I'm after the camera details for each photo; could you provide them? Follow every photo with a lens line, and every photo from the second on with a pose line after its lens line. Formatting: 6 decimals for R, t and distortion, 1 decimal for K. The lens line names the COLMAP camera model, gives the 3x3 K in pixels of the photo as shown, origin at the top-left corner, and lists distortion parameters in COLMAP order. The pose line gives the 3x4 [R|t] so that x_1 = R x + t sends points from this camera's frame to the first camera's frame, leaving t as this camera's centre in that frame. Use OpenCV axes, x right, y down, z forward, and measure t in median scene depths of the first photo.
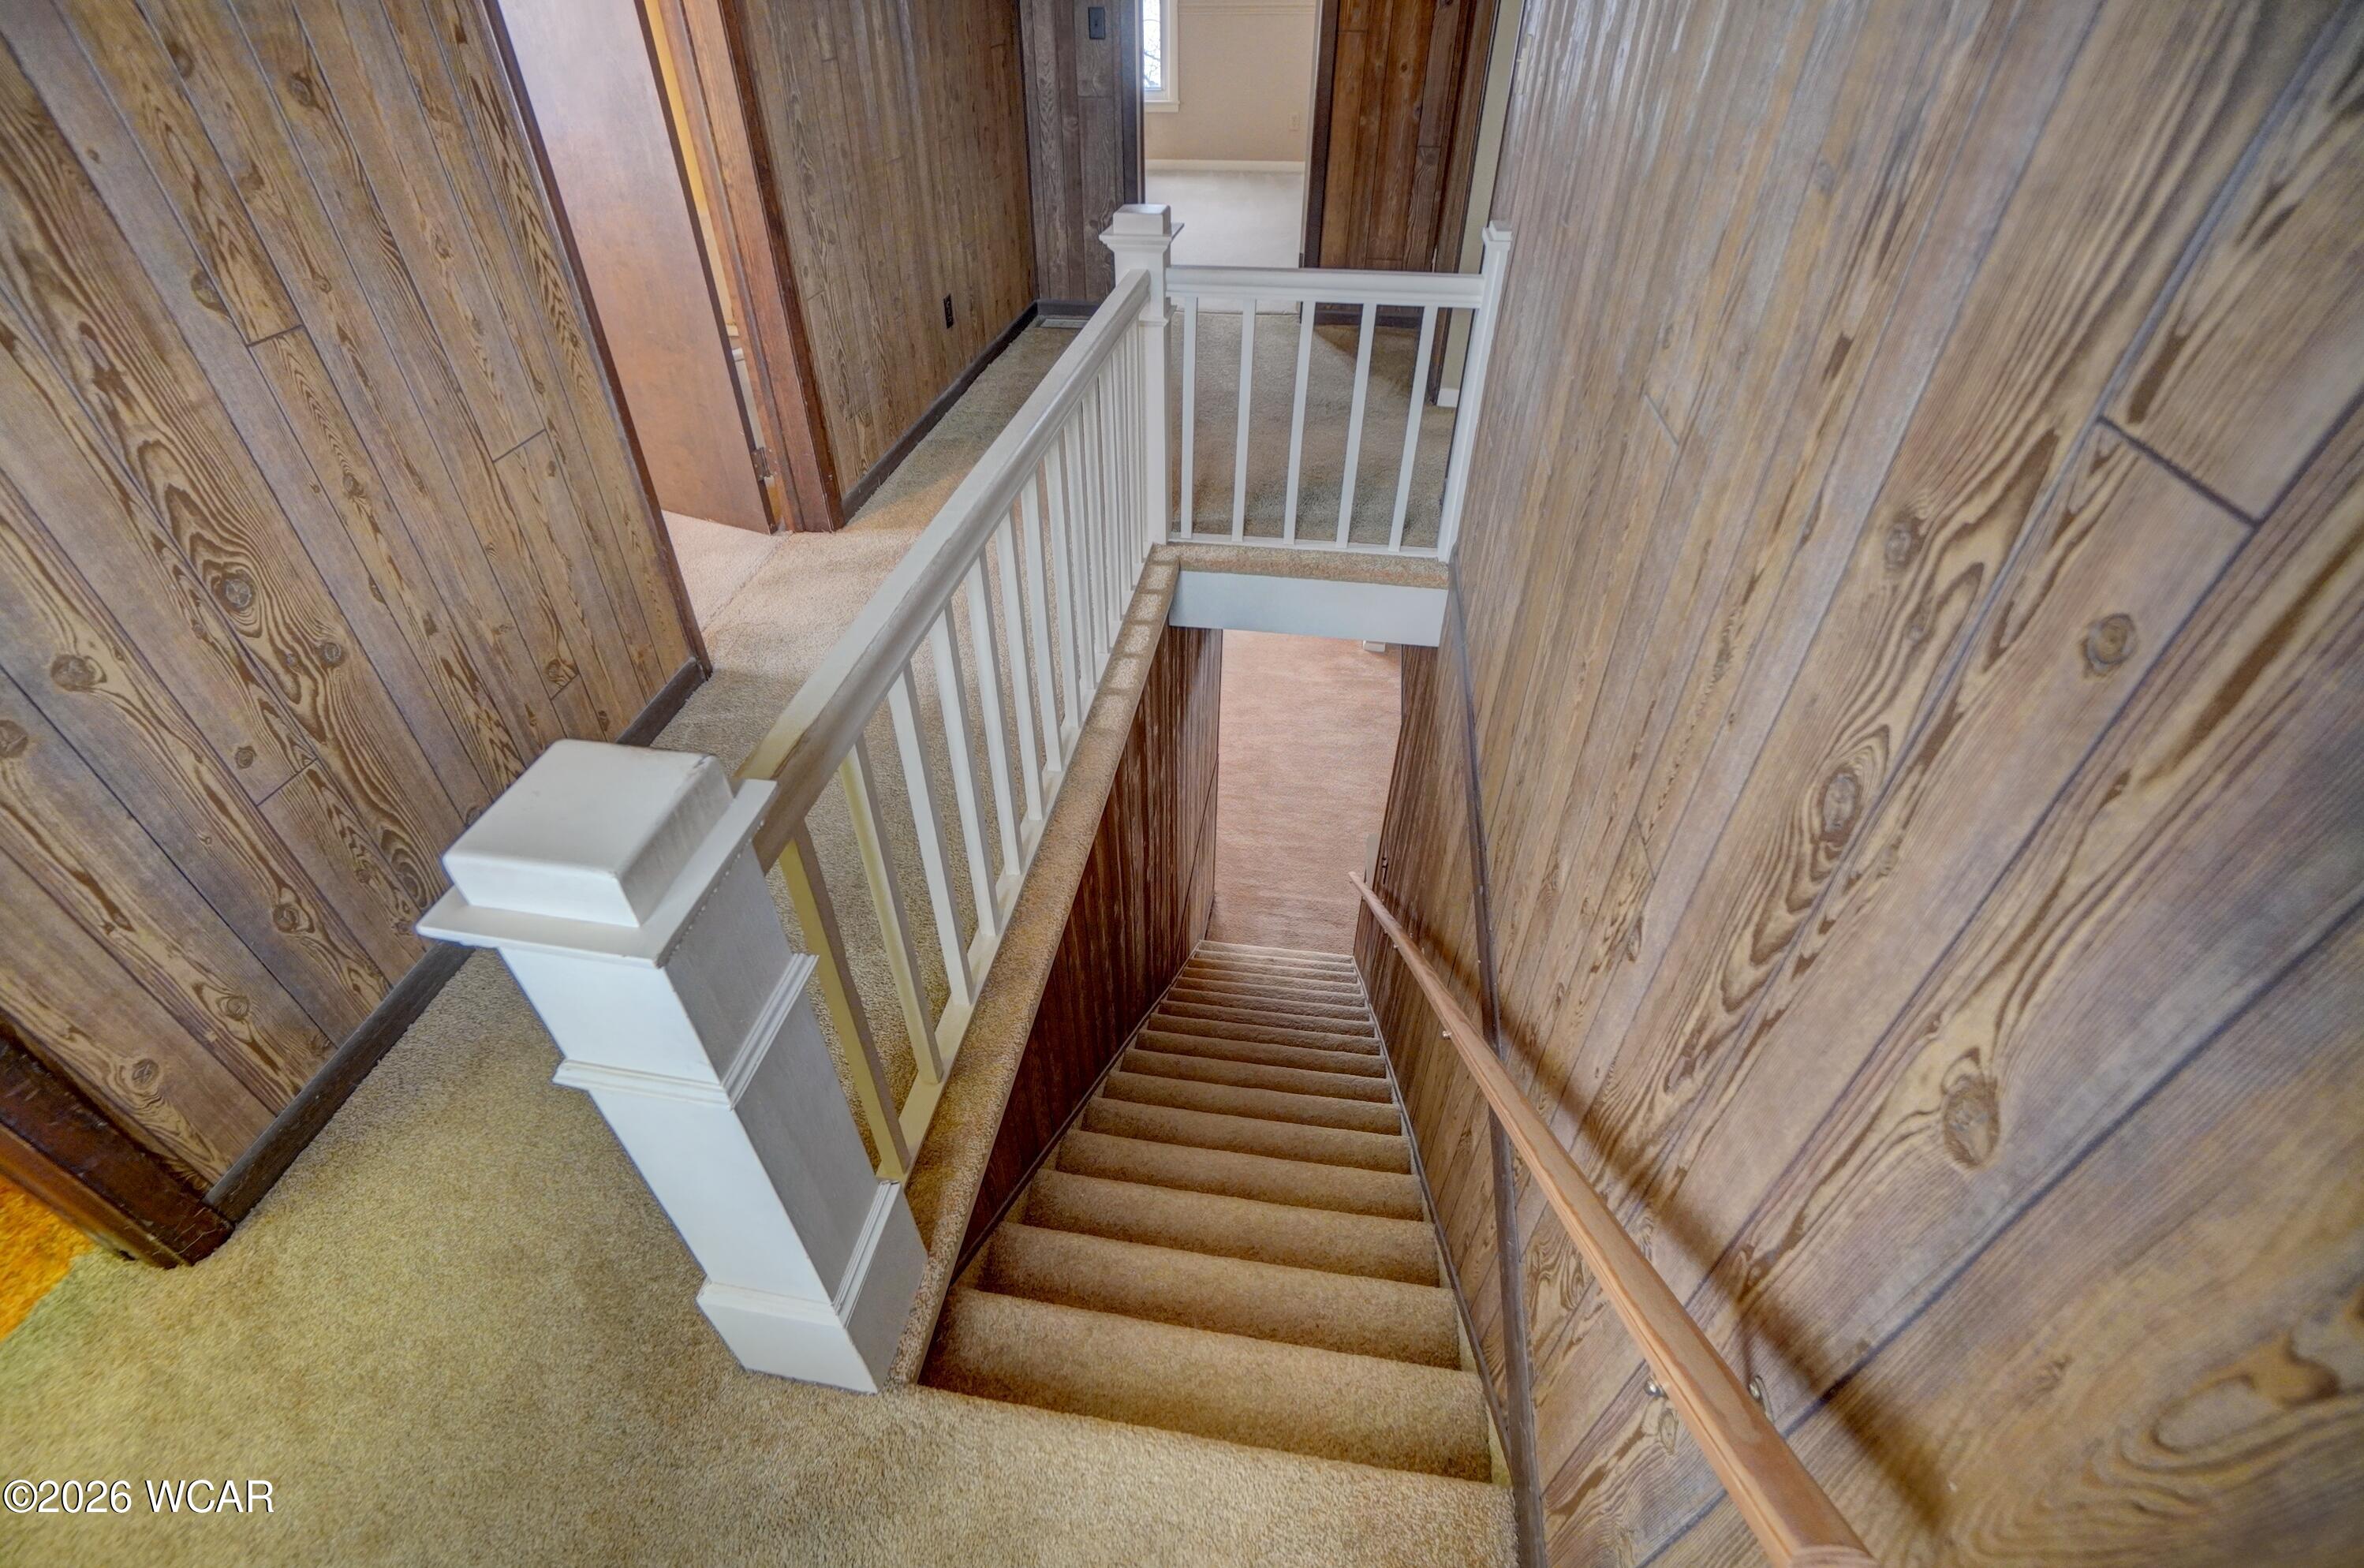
lens RADIAL K [[1044.6, 0, 1178.8], [0, 1044.6, 795.2], [0, 0, 1]] dist [-0.057646, 0.019547]
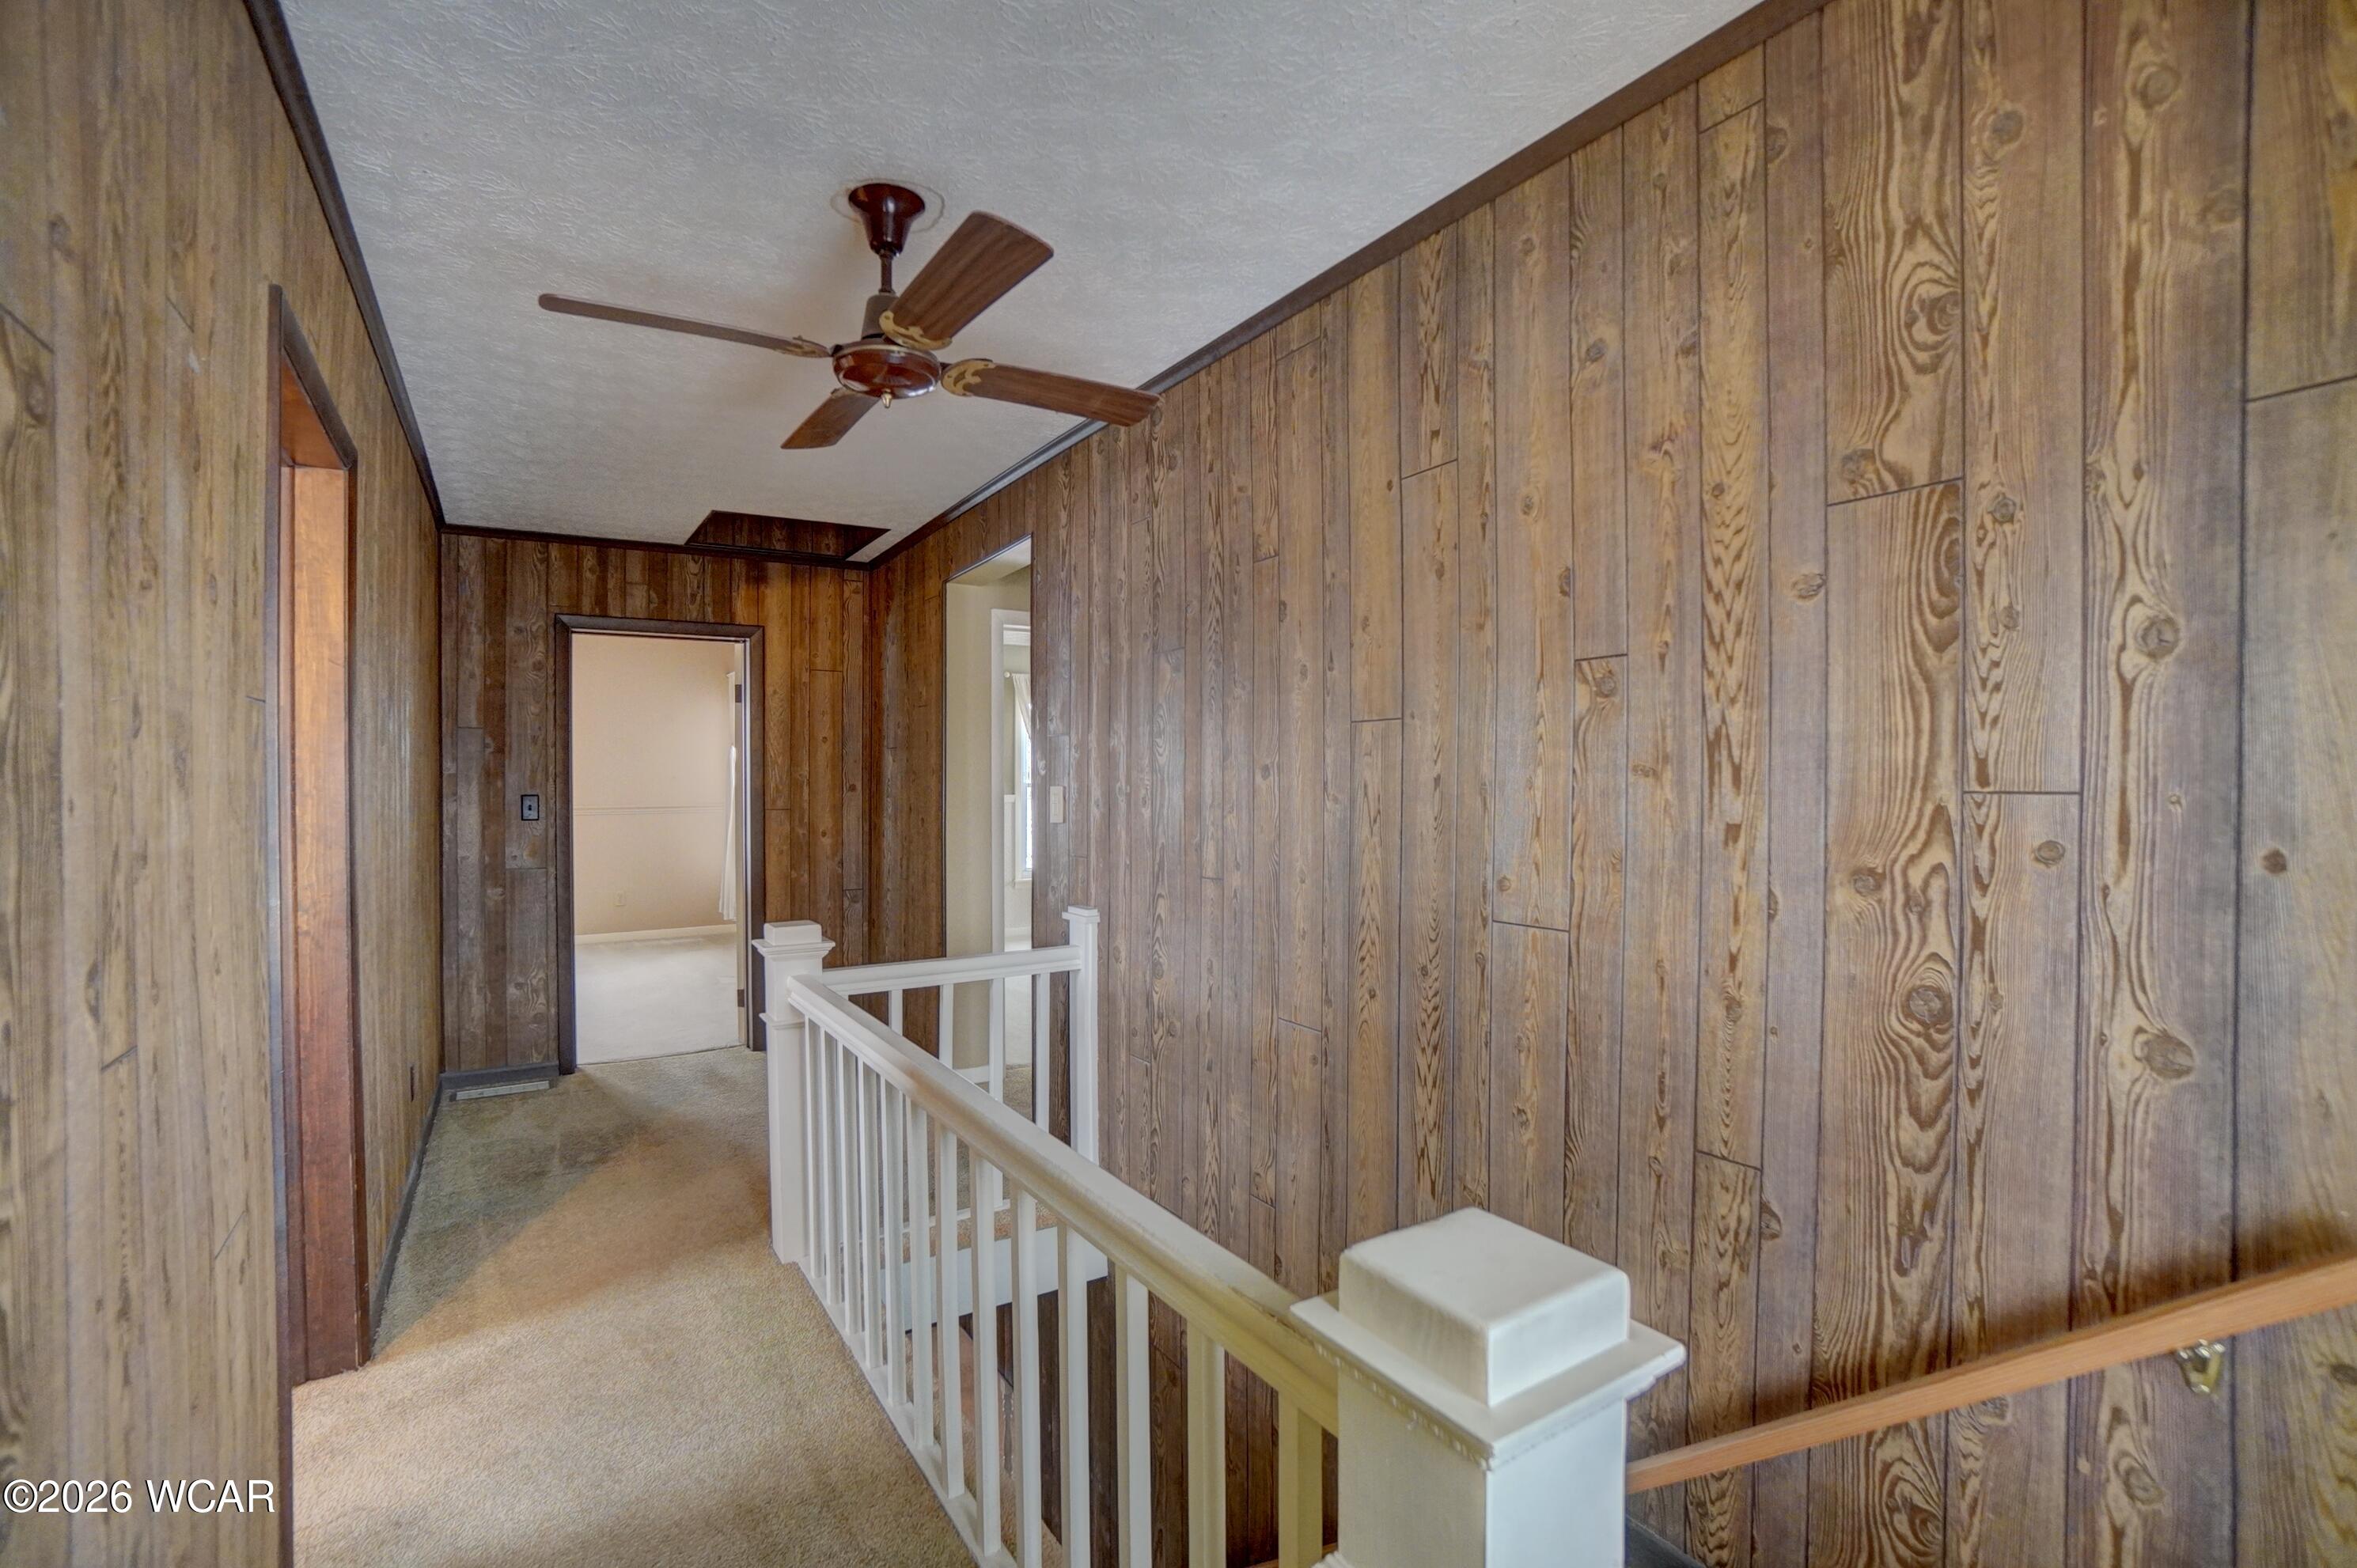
lens RADIAL K [[1041.4, 0, 1155.1], [0, 1041.4, 790.2], [0, 0, 1]] dist [-0.057646, 0.019547]
pose [[0.748928, 0.000695, 0.662651, -2.063795], [0.425095, 0.766613, -0.481246, -0.004099], [-0.508331, 0.642109, 0.573843, 0.468353]]
